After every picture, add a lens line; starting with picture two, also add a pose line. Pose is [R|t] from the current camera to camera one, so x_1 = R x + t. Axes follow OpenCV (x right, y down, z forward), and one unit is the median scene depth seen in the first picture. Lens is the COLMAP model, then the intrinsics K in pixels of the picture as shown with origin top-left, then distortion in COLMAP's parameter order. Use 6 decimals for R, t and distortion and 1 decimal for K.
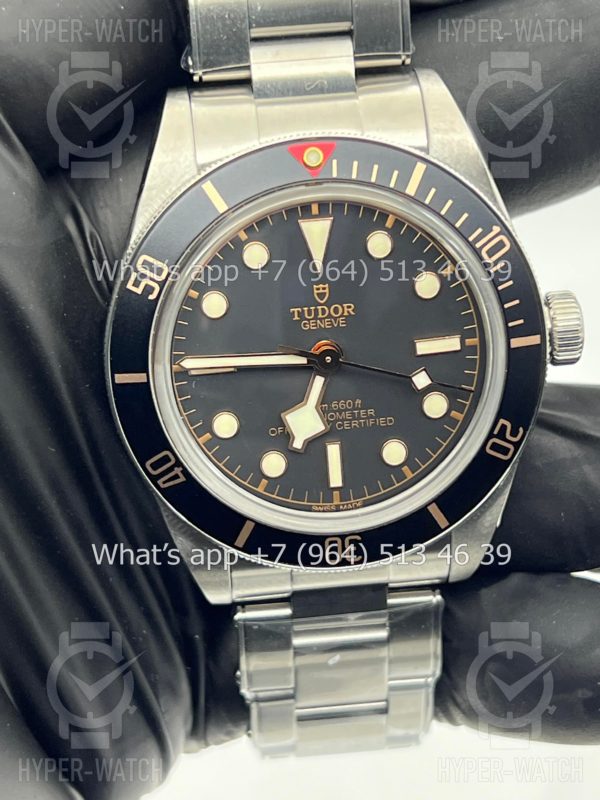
lens RADIAL K [[1882.1, 0, 300.0], [0, 1882.1, 400.0], [0, 0, 1]] dist [0.226473, 0.223101]
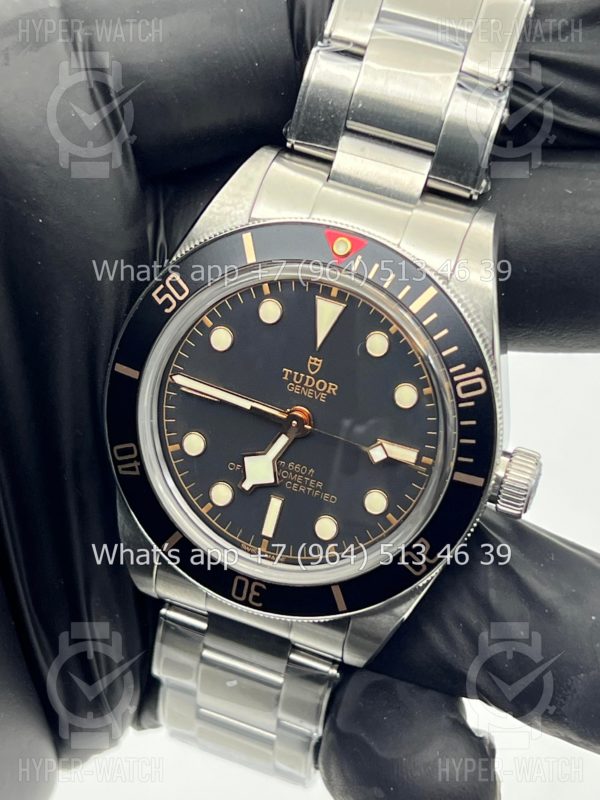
lens RADIAL K [[1882.1, 0, 300.0], [0, 1882.1, 400.0], [0, 0, 1]] dist [0.226473, 0.223101]
pose [[0.893279, 0.379050, -0.241608, 0.274860], [-0.382329, 0.923360, 0.035070, -0.073310], [0.236384, 0.061047, 0.969740, -0.058462]]
